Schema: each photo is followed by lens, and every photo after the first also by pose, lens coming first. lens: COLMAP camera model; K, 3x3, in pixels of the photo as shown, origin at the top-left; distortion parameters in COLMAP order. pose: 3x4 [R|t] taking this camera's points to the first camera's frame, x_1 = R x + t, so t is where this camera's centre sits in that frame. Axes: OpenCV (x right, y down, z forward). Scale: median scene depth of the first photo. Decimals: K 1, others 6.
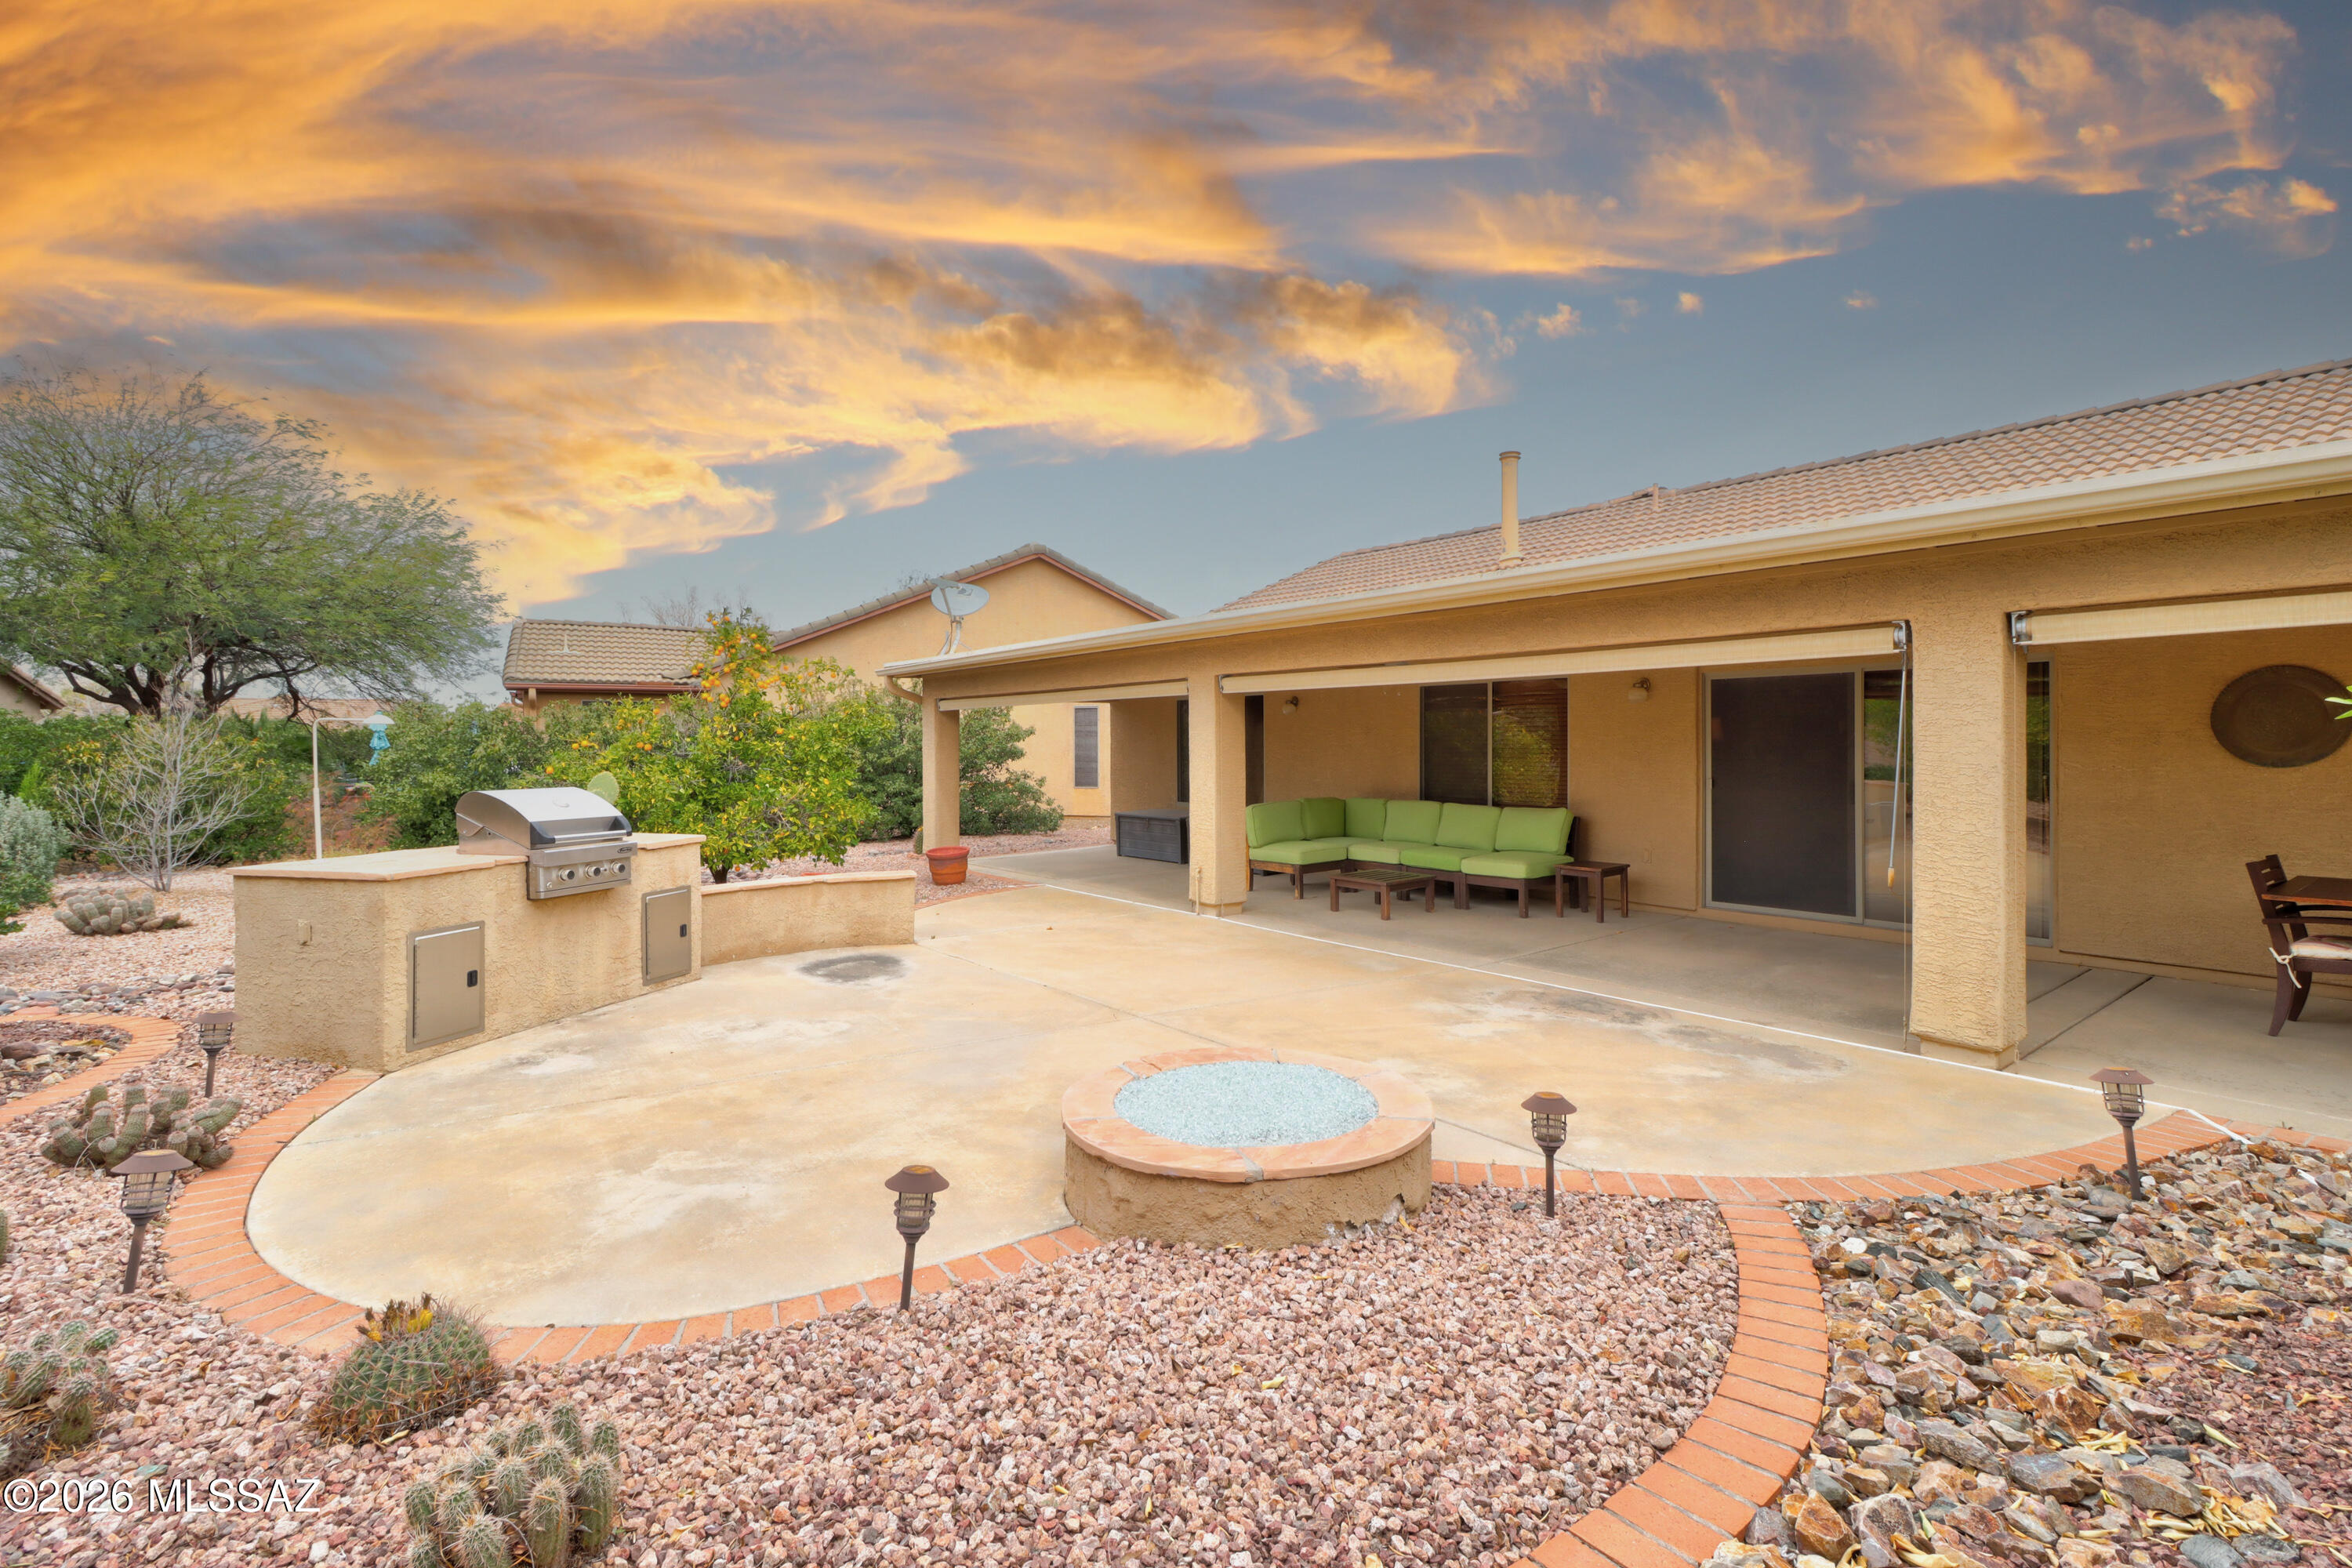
lens RADIAL K [[1093.4, 0, 1180.1], [0, 1093.4, 783.2], [0, 0, 1]] dist [0.002418, -0.000789]
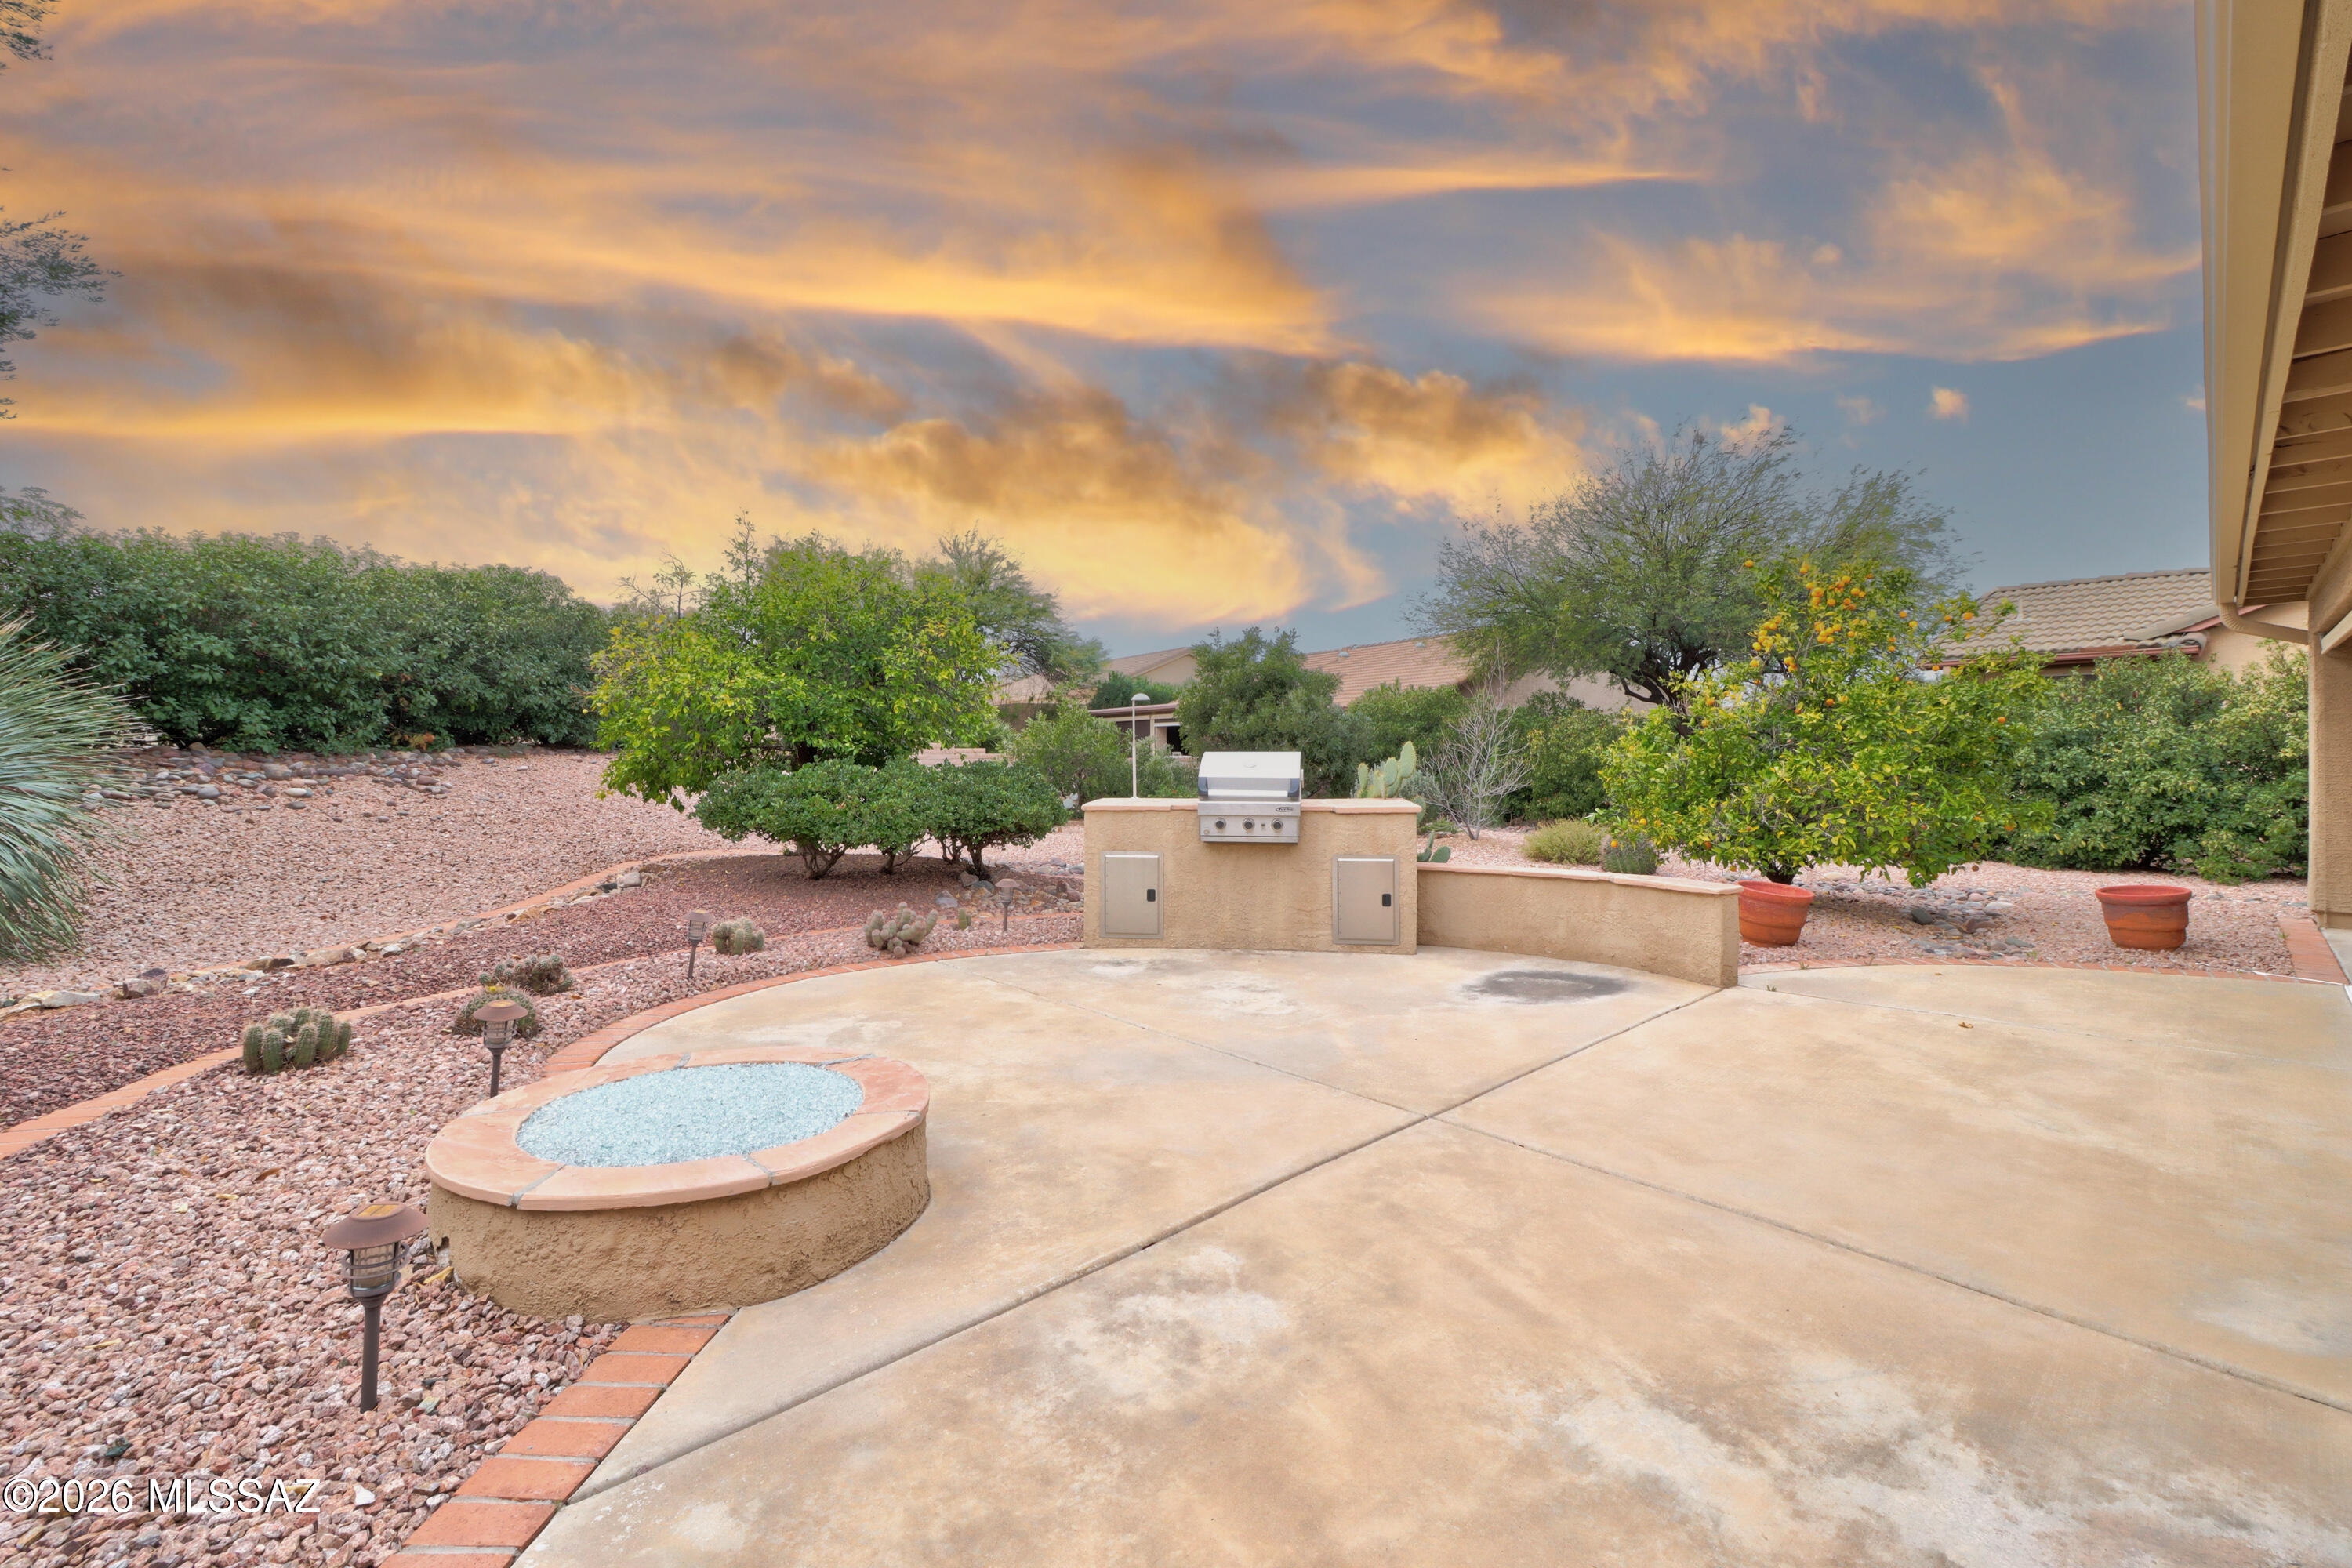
lens RADIAL K [[1093.4, 0, 1171.7], [0, 1093.4, 776.8], [0, 0, 1]] dist [0.002418, -0.000789]
pose [[1.000000, 0.000103, -0.000160, -0.006238], [-0.000103, 1.000000, 0.000496, -0.212710], [0.000160, -0.000496, 1.000000, 0.334894]]
